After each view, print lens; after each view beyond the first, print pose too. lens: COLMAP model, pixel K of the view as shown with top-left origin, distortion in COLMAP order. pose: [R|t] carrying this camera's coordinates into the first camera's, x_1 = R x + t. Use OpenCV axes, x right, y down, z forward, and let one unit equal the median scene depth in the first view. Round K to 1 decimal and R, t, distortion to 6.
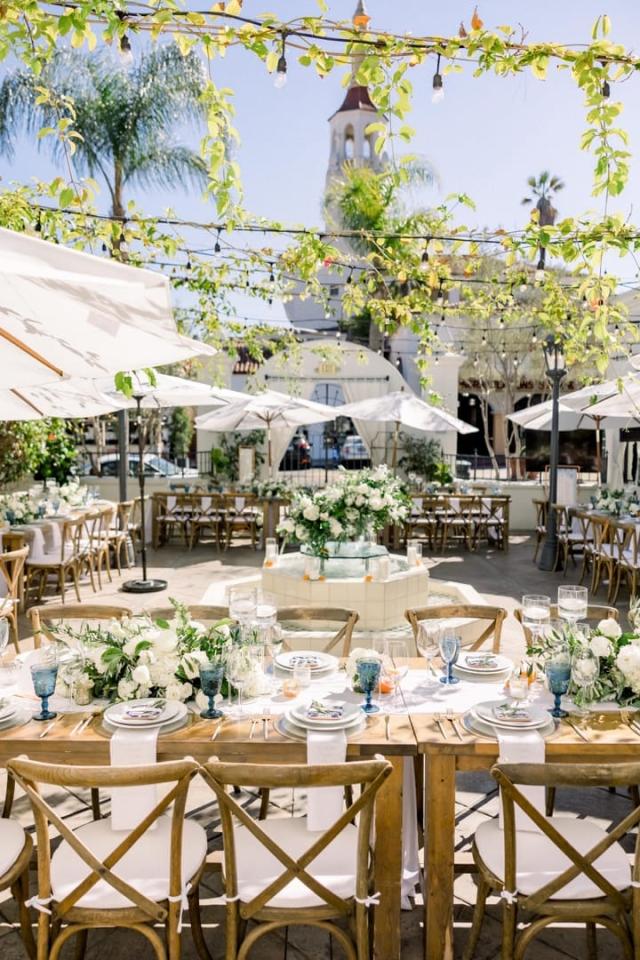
lens RADIAL K [[731.7, 0, 320.0], [0, 731.7, 480.0], [0, 0, 1]] dist [-0.008623, -0.002223]
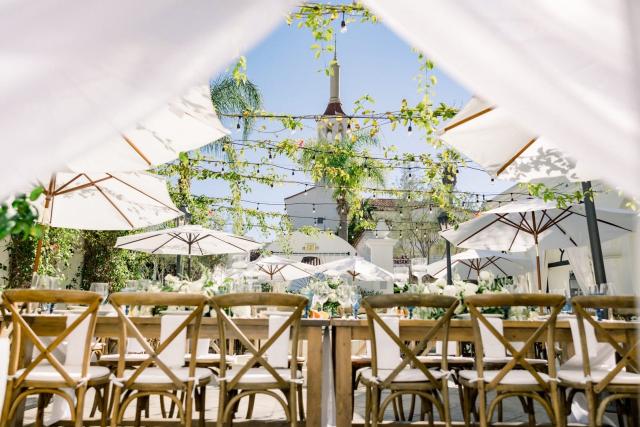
lens RADIAL K [[487.8, 0, 320.0], [0, 487.8, 213.5], [0, 0, 1]] dist [-0.008623, -0.002223]
pose [[0.999855, 0.003485, 0.016697, 0.072766], [0.001164, 0.962690, -0.270604, 0.366734], [-0.017017, 0.270584, 0.962546, -0.210285]]
